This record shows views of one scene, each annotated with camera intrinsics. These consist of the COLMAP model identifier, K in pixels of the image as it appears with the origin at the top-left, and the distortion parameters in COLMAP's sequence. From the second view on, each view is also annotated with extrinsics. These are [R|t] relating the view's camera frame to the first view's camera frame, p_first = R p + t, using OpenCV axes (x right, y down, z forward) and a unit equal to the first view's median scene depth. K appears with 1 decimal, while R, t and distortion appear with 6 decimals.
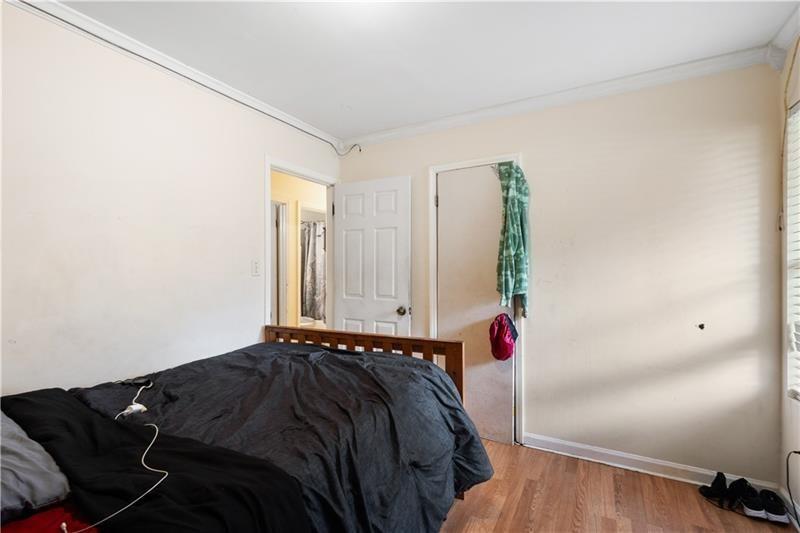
lens RADIAL K [[369.0, 0, 399.2], [0, 369.0, 268.2], [0, 0, 1]] dist [0.000909, 0.000210]
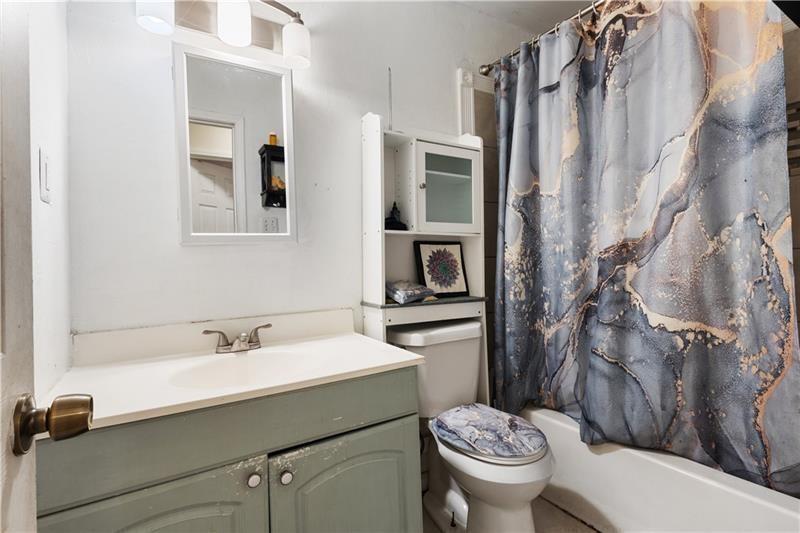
lens RADIAL K [[369.0, 0, 398.0], [0, 369.0, 266.1], [0, 0, 1]] dist [0.000909, 0.000210]
pose [[0.862891, -0.021464, -0.504934, -0.181124], [0.029005, 0.999554, 0.007077, 0.030806], [0.504557, -0.020752, 0.863129, 0.720607]]
